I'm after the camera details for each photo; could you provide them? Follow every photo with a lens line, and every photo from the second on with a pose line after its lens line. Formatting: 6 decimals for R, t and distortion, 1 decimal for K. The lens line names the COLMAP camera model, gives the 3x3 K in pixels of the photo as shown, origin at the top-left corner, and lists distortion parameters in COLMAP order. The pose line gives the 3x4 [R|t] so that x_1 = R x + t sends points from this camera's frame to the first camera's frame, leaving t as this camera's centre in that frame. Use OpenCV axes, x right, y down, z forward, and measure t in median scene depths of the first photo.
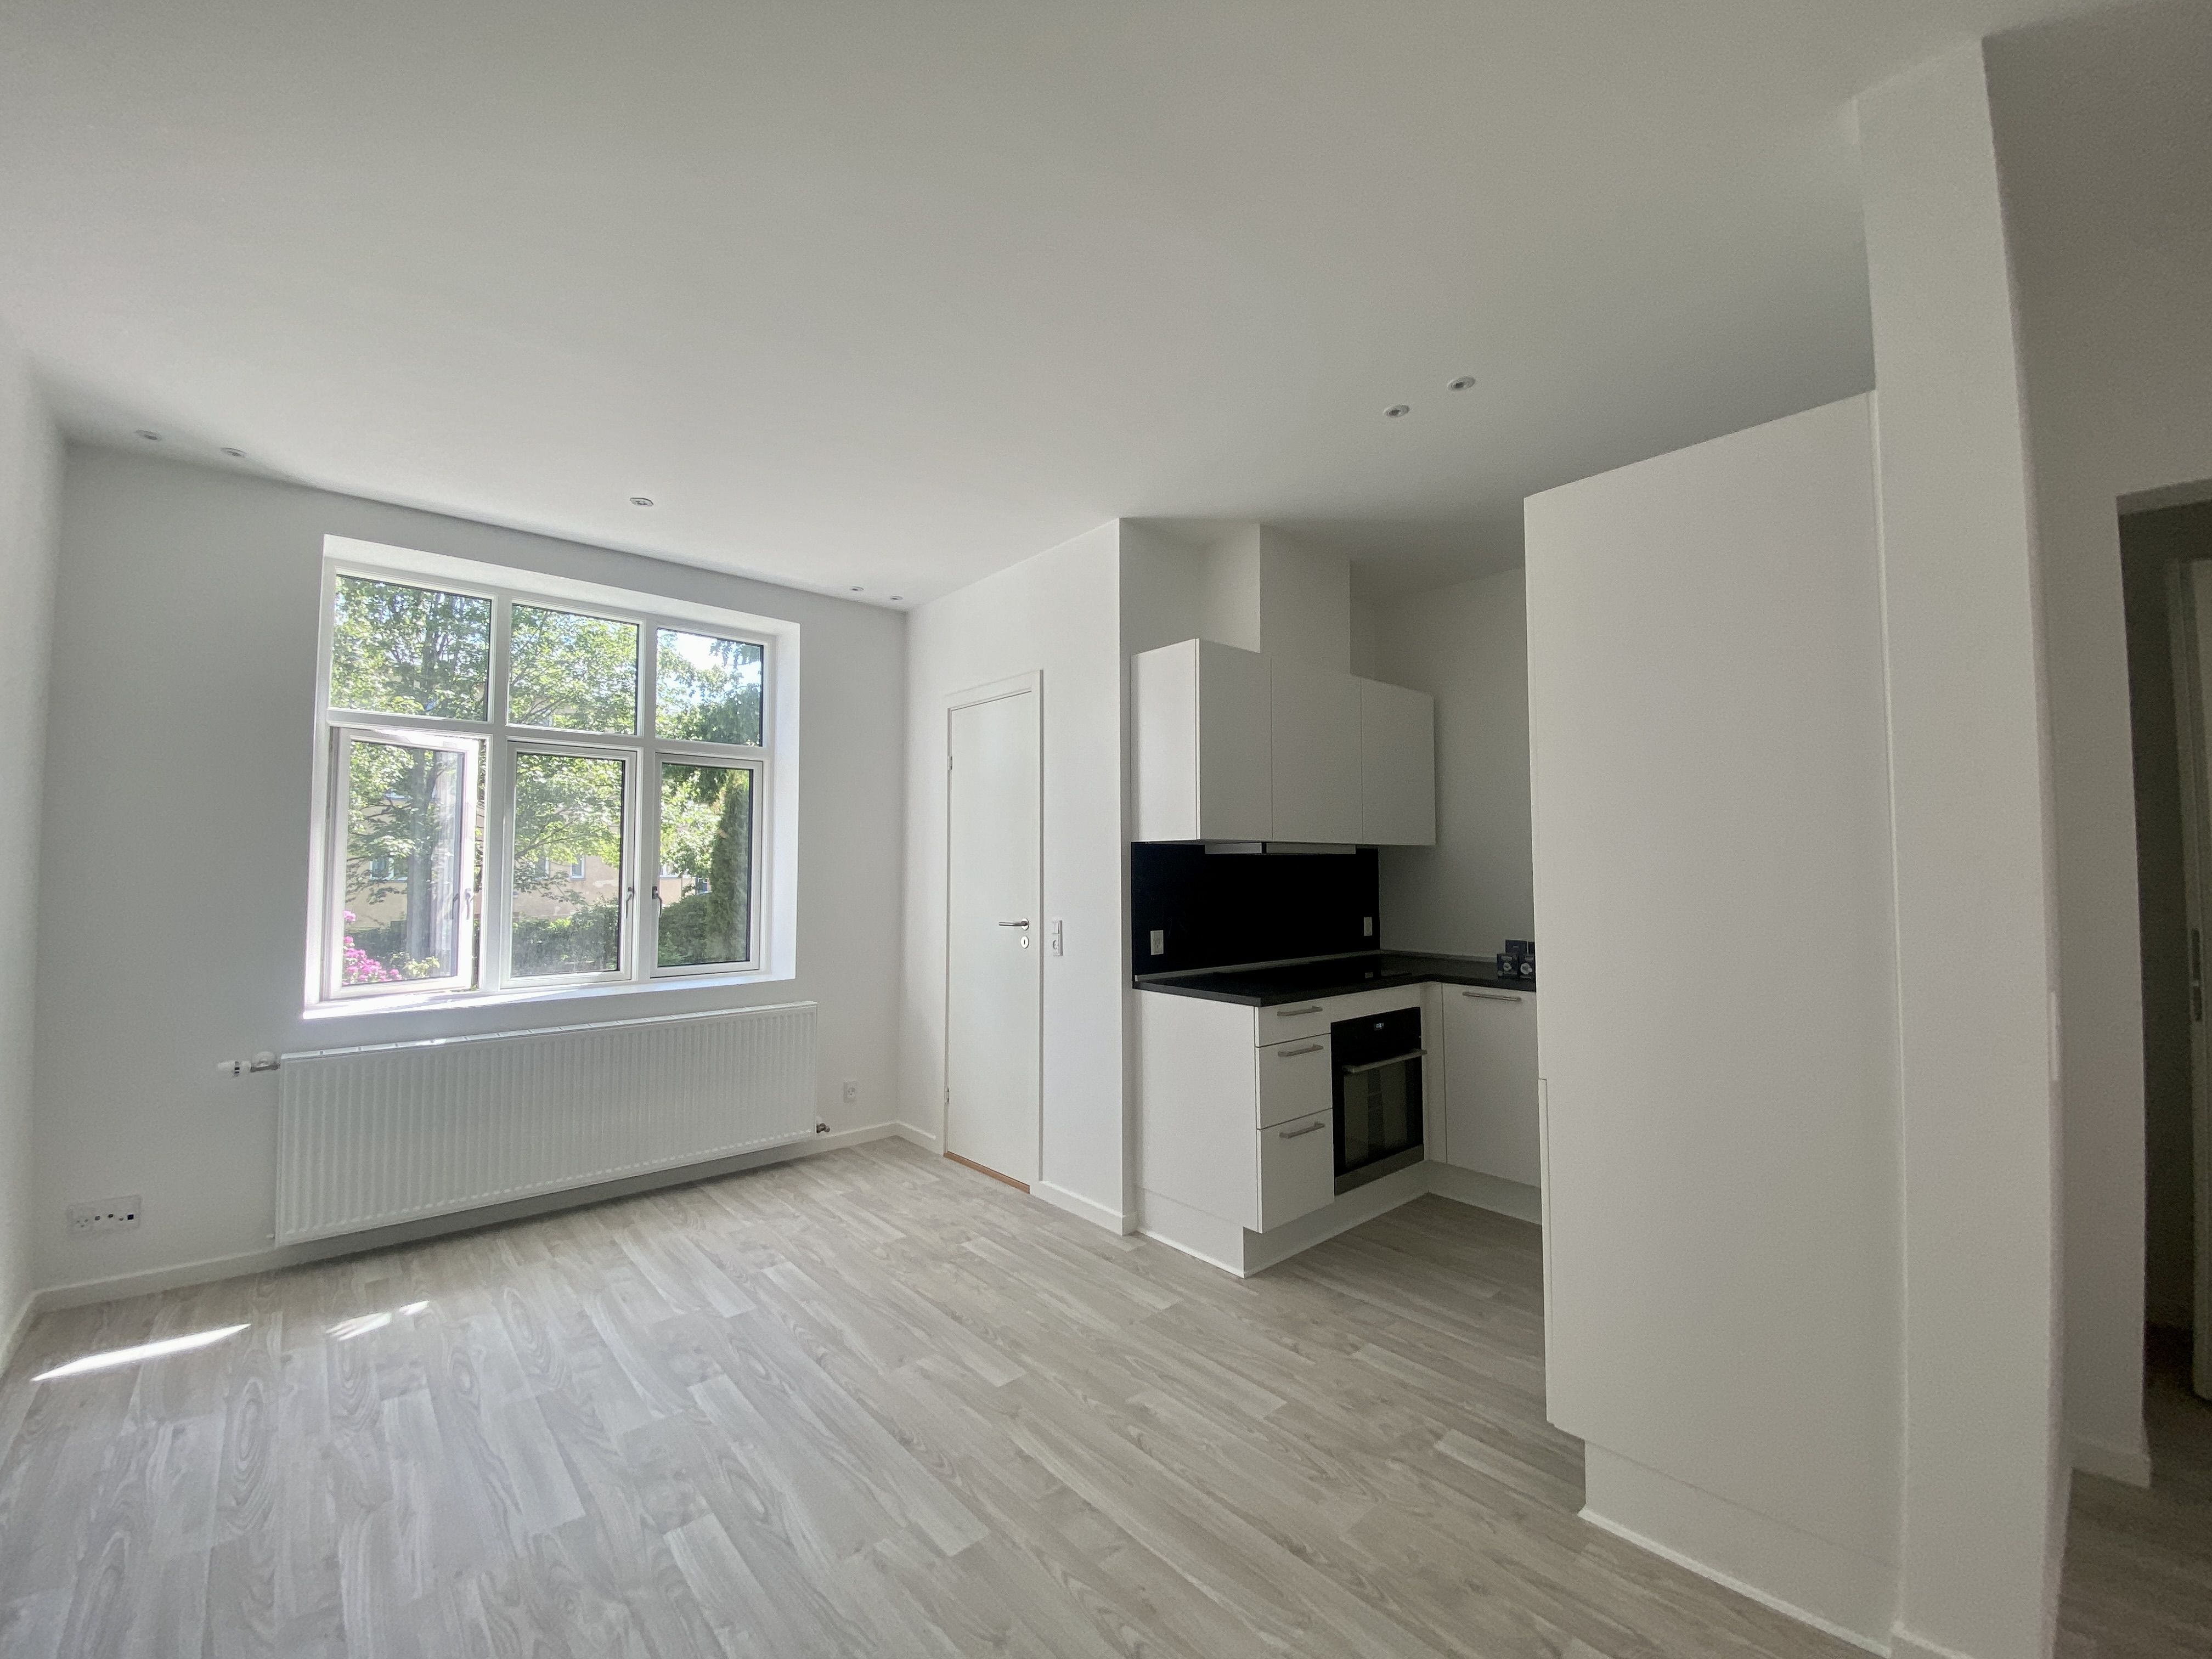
lens RADIAL K [[896.2, 0, 1102.7], [0, 896.2, 832.1], [0, 0, 1]] dist [-0.010079, -0.000732]
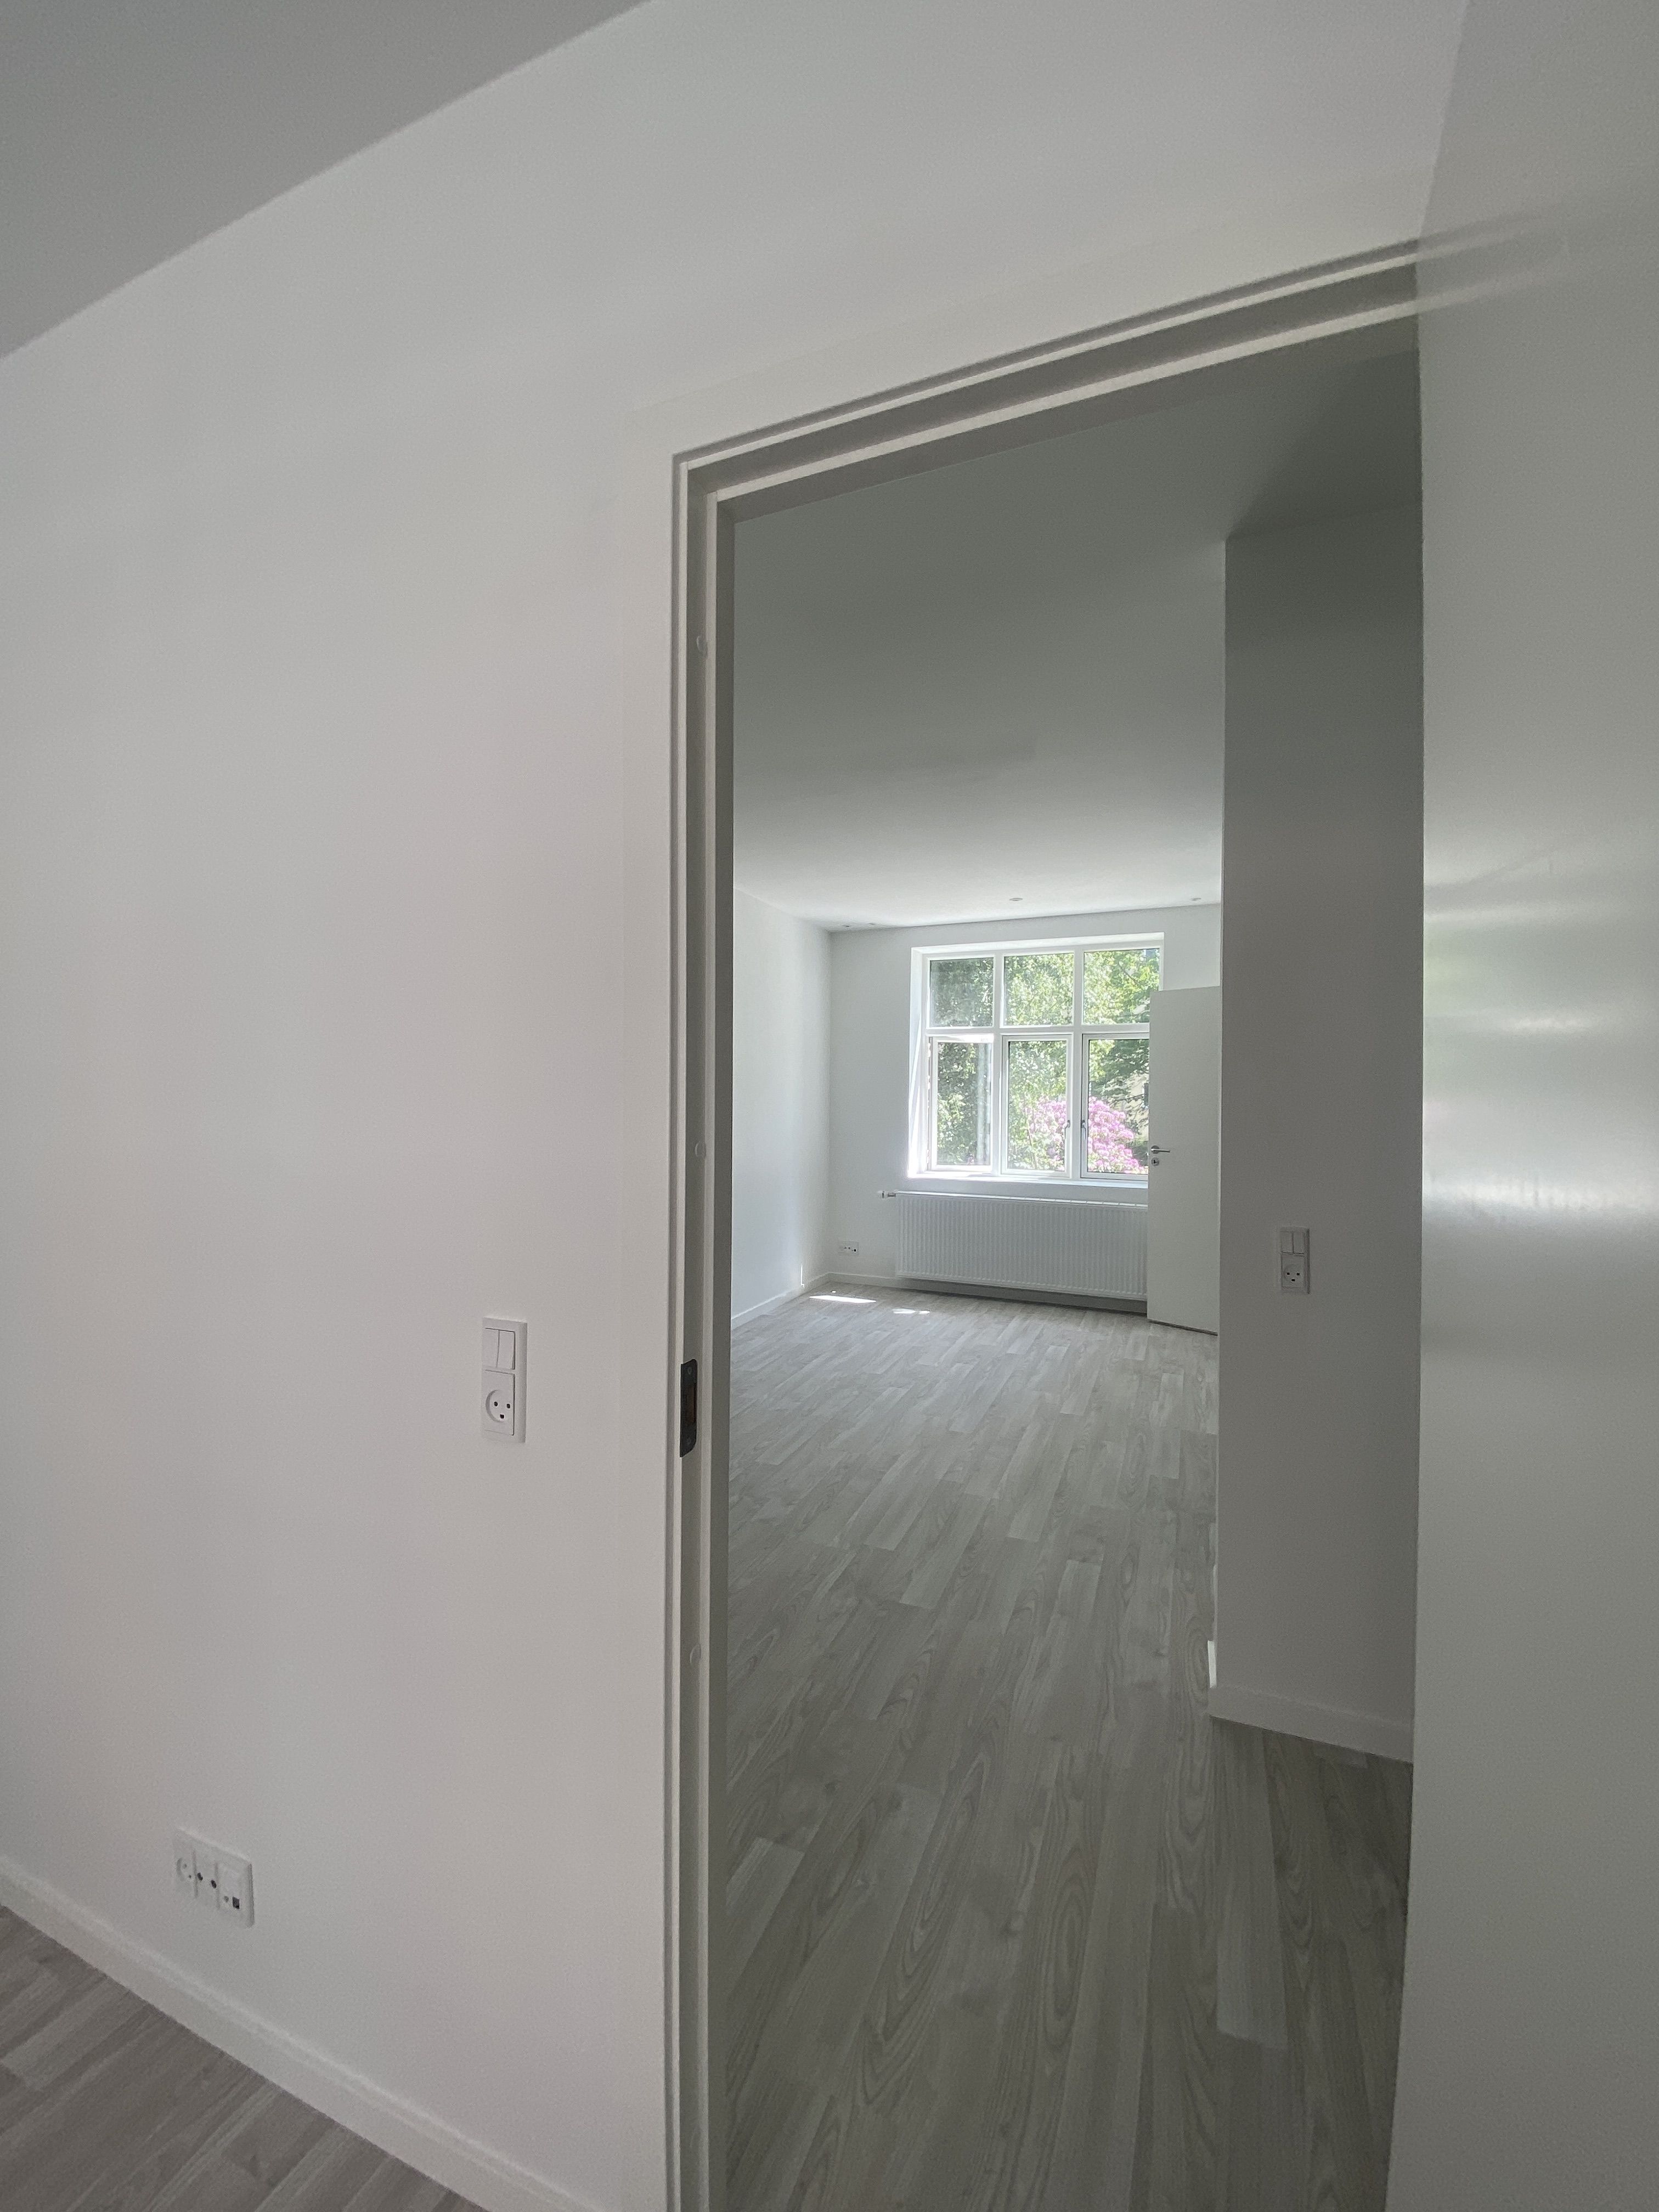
lens RADIAL K [[896.2, 0, 829.8], [0, 896.2, 1098.2], [0, 0, 1]] dist [-0.010079, -0.000732]
pose [[0.435010, 0.007978, -0.900390, 1.207745], [0.024203, 0.999496, 0.020549, -0.034939], [0.900100, -0.030731, 0.434598, -0.135534]]
